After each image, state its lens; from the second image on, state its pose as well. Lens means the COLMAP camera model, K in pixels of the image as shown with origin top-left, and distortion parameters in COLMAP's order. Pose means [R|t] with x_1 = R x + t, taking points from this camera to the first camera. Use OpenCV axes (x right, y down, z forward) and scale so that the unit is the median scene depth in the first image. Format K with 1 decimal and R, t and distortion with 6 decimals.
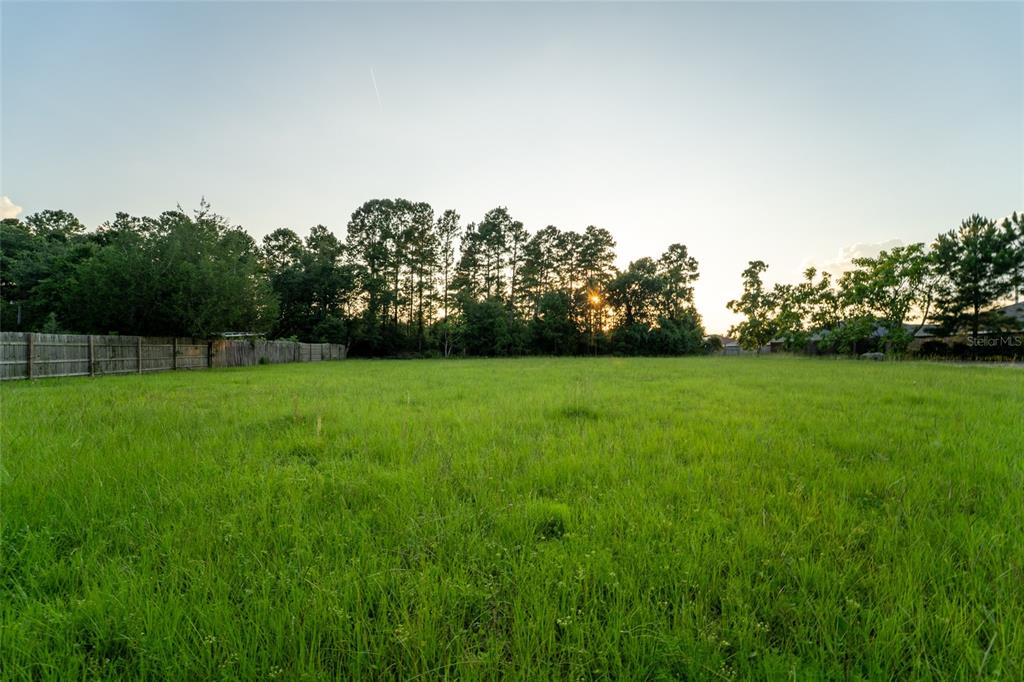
lens RADIAL K [[417.1, 0, 512.2], [0, 417.1, 341.4], [0, 0, 1]] dist [-0.002316, -0.000456]
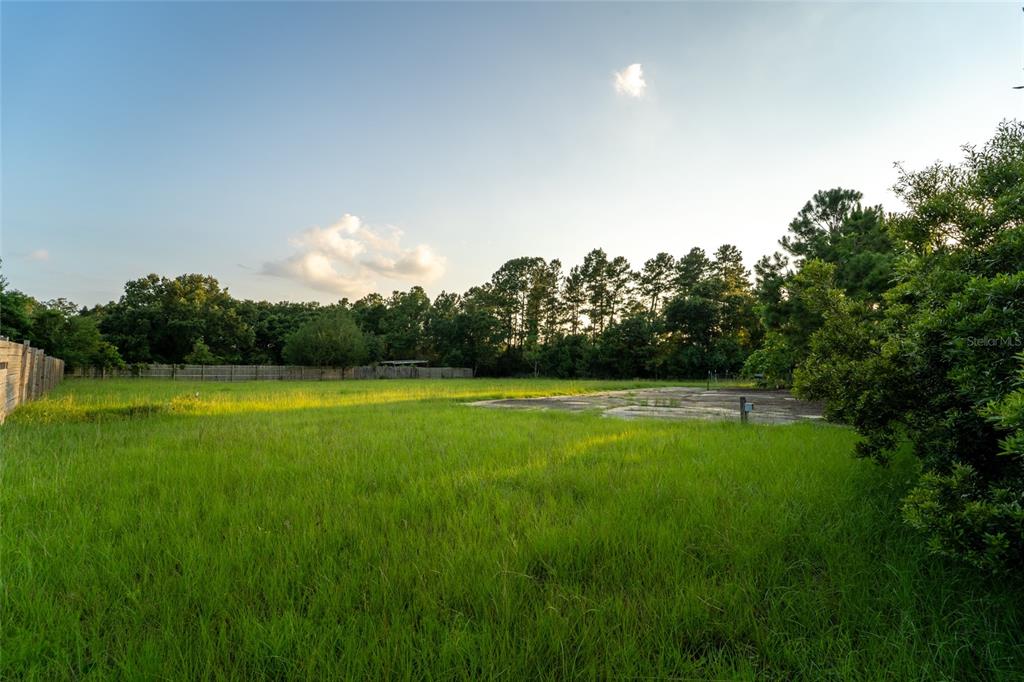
lens RADIAL K [[417.1, 0, 510.9], [0, 417.1, 343.7], [0, 0, 1]] dist [-0.002316, -0.000456]
pose [[0.767306, -0.028706, -0.640638, 0.661189], [0.003266, 0.999160, -0.040859, -0.015985], [0.641272, 0.029259, 0.766755, -0.038106]]
